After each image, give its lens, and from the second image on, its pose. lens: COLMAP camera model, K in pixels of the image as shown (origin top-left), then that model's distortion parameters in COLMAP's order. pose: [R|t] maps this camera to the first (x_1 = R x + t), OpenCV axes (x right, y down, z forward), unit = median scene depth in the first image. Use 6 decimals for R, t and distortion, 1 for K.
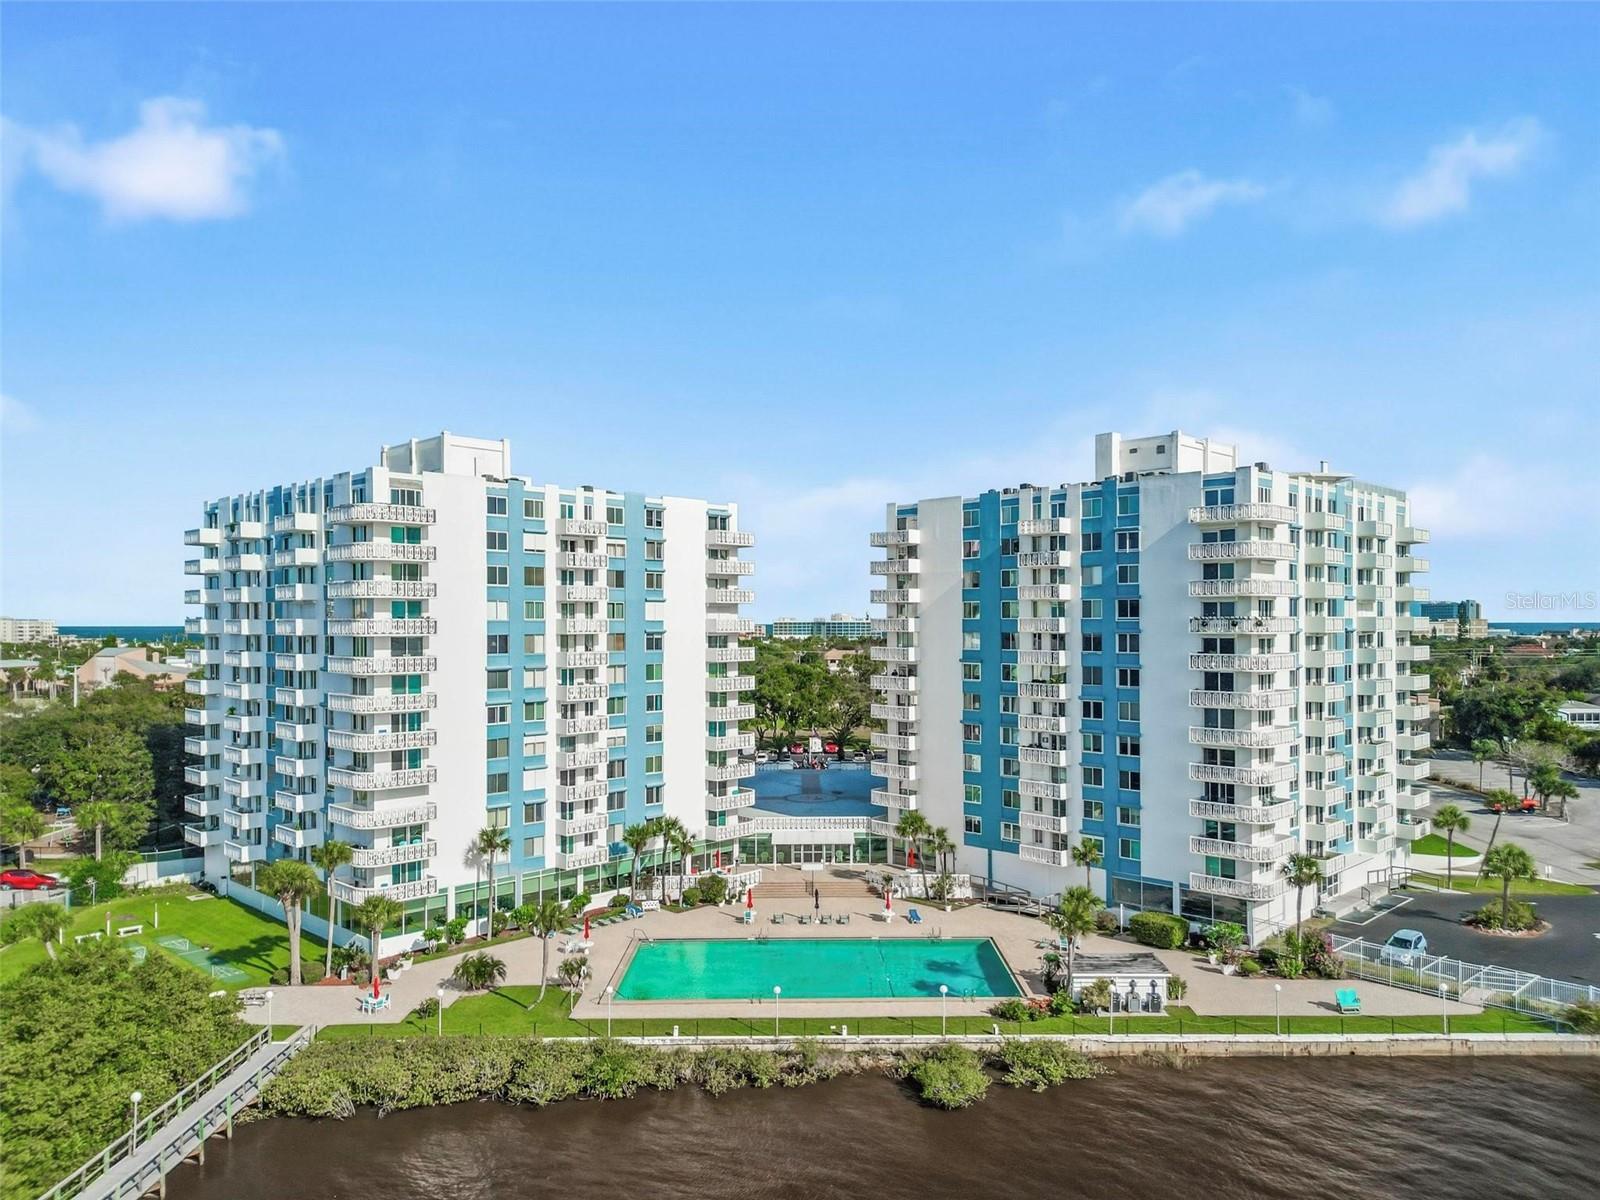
lens RADIAL K [[1125.3, 0, 828.2], [0, 1125.3, 620.2], [0, 0, 1]] dist [0.065650, -0.086747]
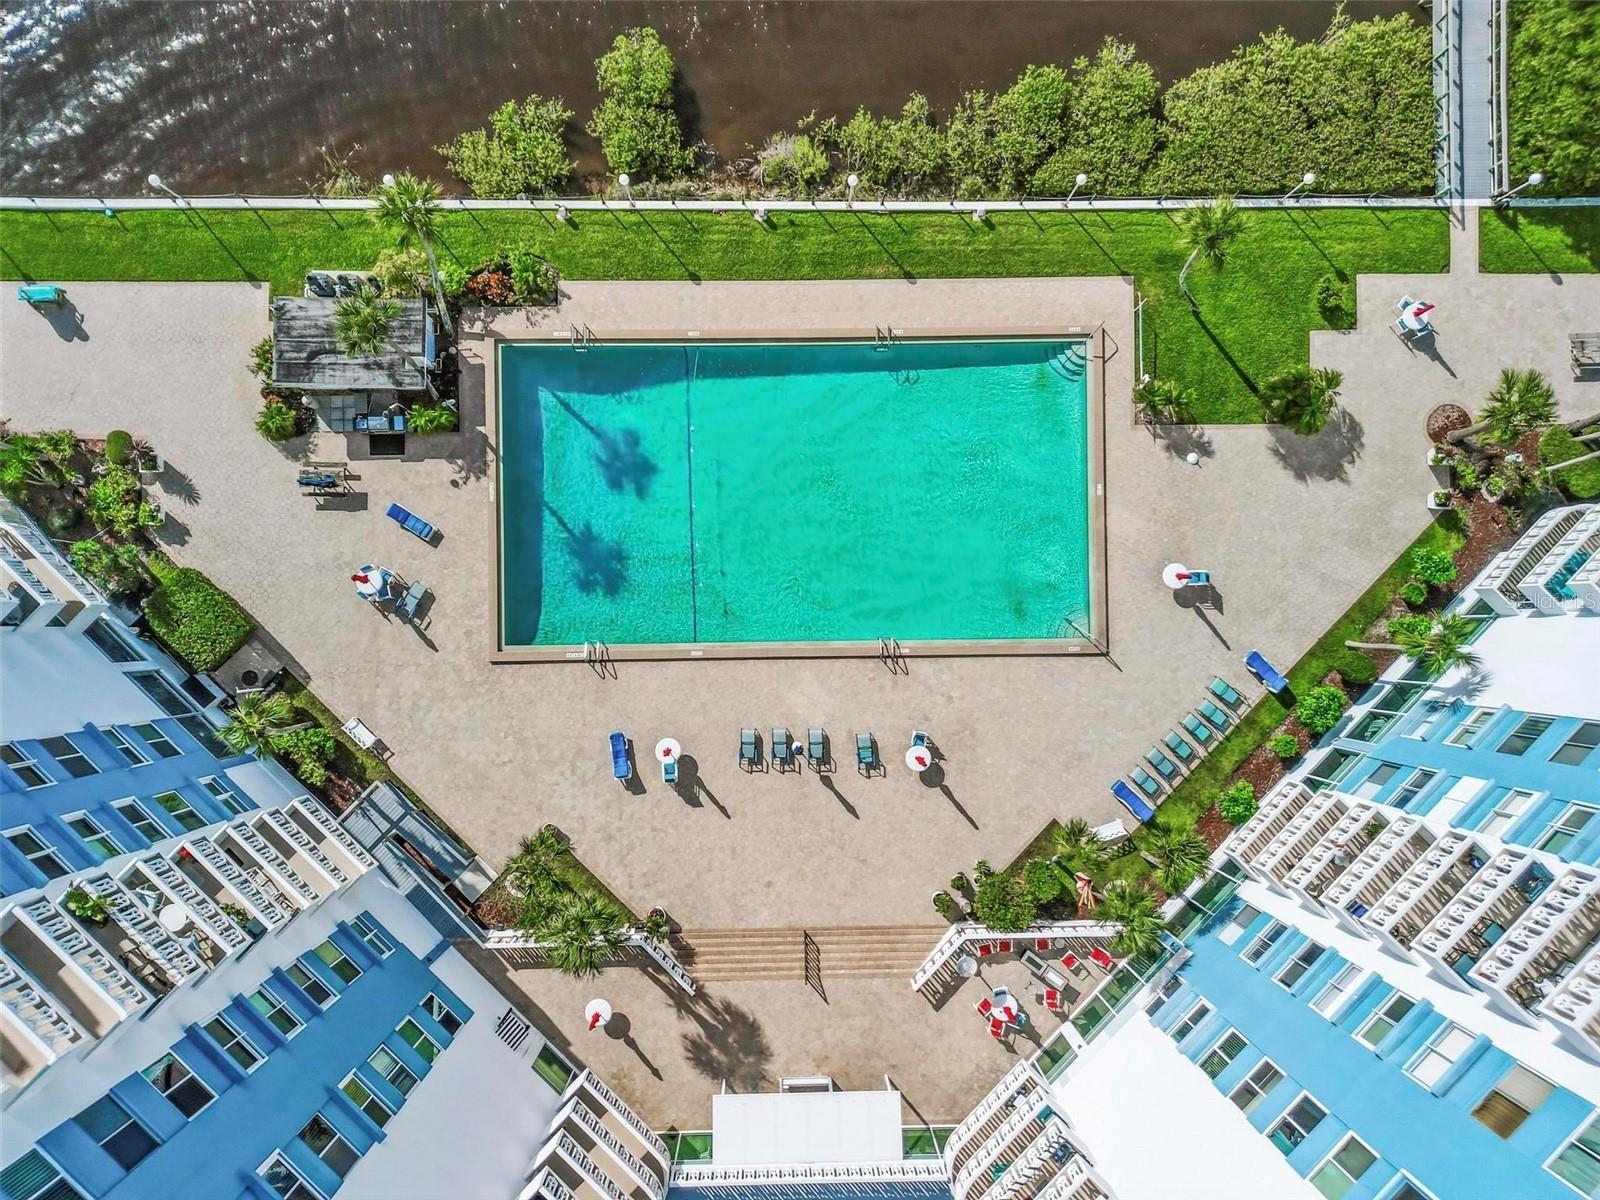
lens RADIAL K [[1115.7, 0, 803.5], [0, 1115.7, 610.3], [0, 0, 1]] dist [0.070479, -0.082319]
pose [[-0.999806, -0.008102, -0.017953, -0.002470], [-0.018074, 0.015094, 0.999723, -0.283334], [-0.007829, 0.999853, -0.015237, 0.927860]]
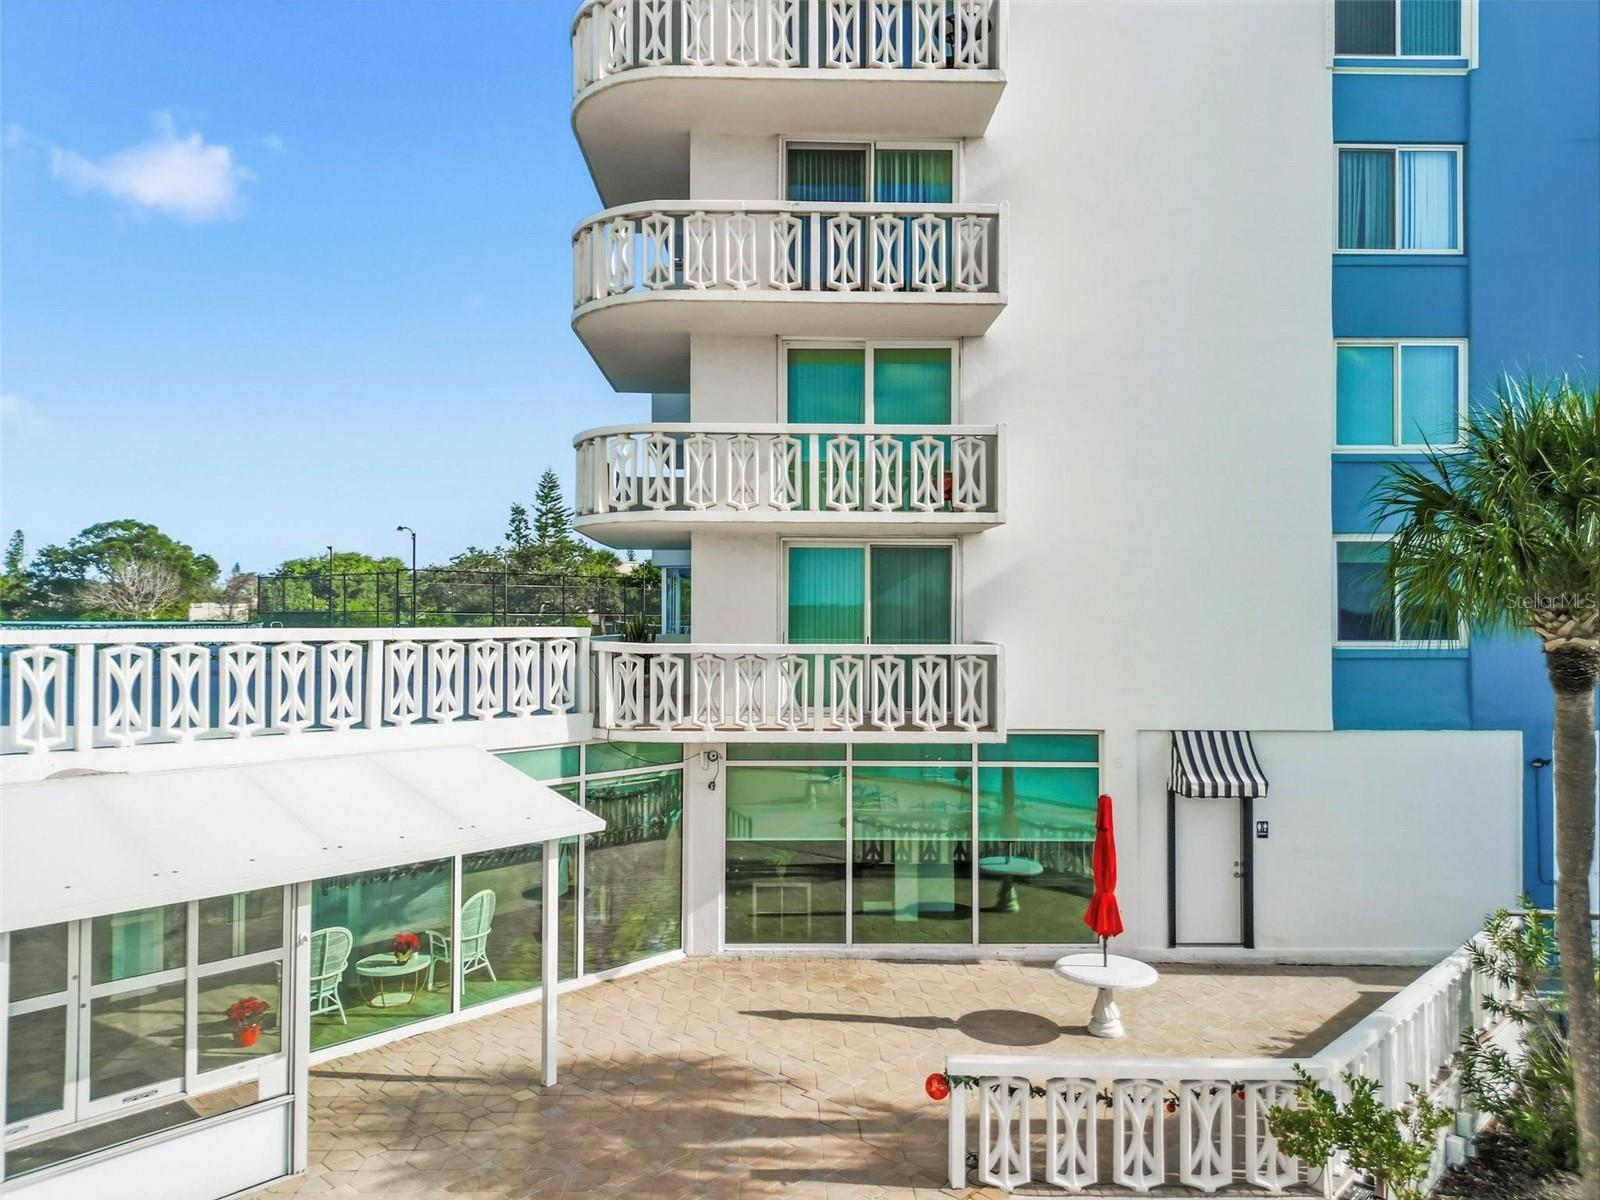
lens RADIAL K [[1115.7, 0, 803.5], [0, 1115.7, 610.3], [0, 0, 1]] dist [0.070479, -0.082319]
pose [[0.714182, 0.009193, 0.699899, -0.043772], [-0.002800, 0.999943, -0.010277, 0.202531], [-0.699954, 0.005380, 0.714168, 1.032922]]
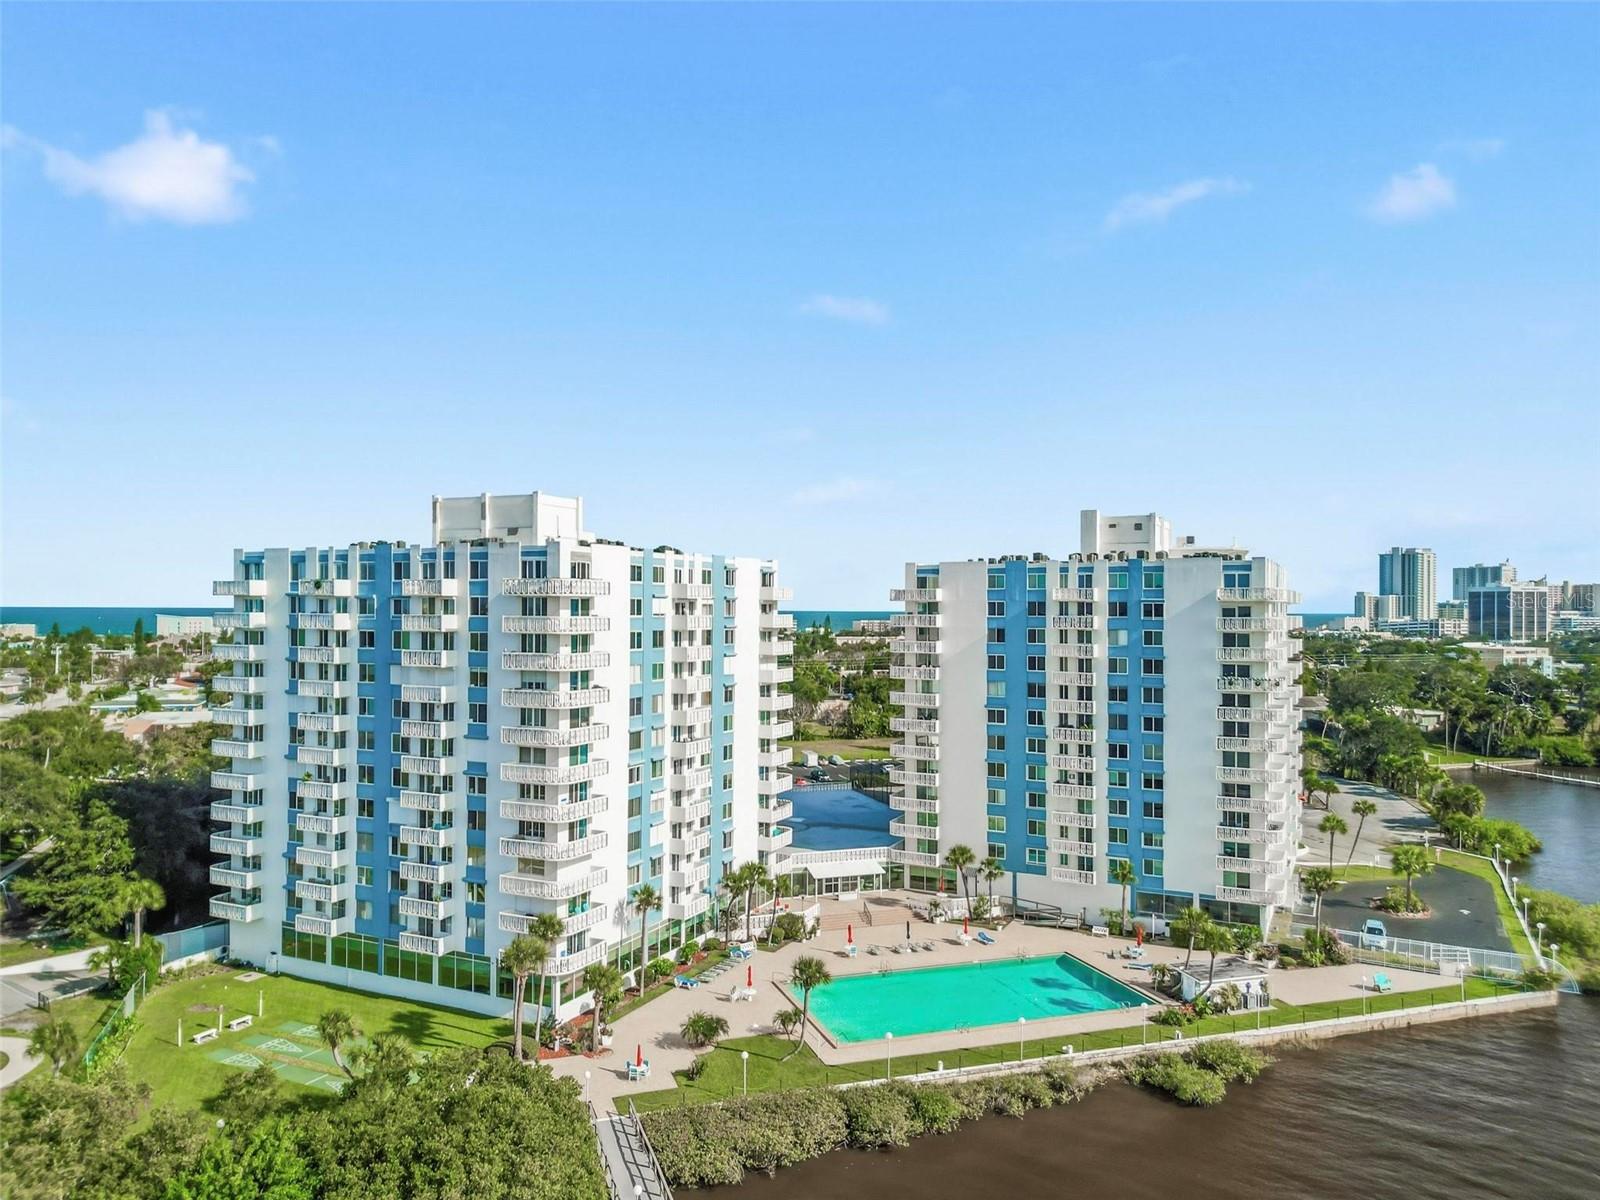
lens RADIAL K [[1125.7, 0, 800.0], [0, 1125.7, 600.0], [0, 0, 1]] dist [0.056820, -0.073365]
pose [[0.952370, 0.009812, 0.304786, -0.448512], [-0.008373, 0.999947, -0.006029, -0.069386], [-0.304829, 0.003190, 0.952402, -0.028889]]
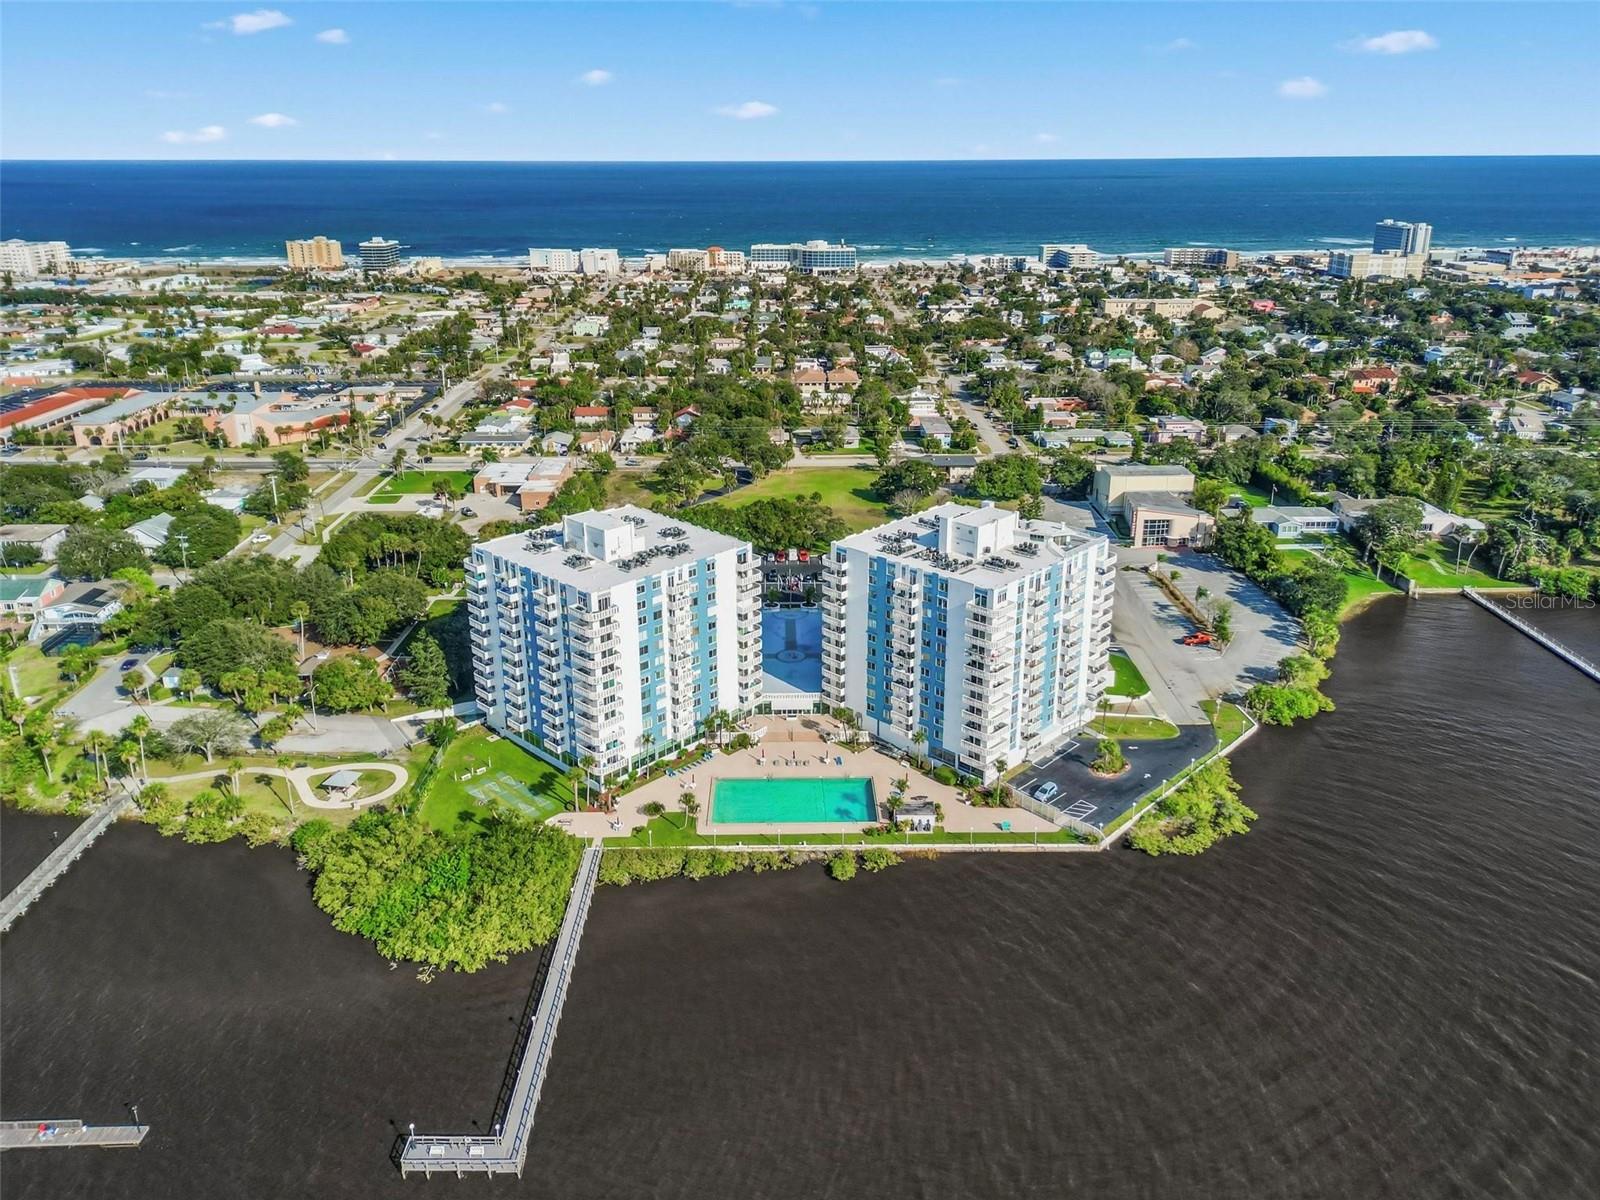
lens RADIAL K [[1122.7, 0, 815.3], [0, 1122.7, 521.7], [0, 0, 1]] dist [0.076138, -0.080780]
pose [[0.999954, 0.002925, 0.009181, 0.009386], [-0.005548, 0.953823, 0.300318, -0.816171], [-0.007878, -0.300355, 0.953795, -0.912188]]
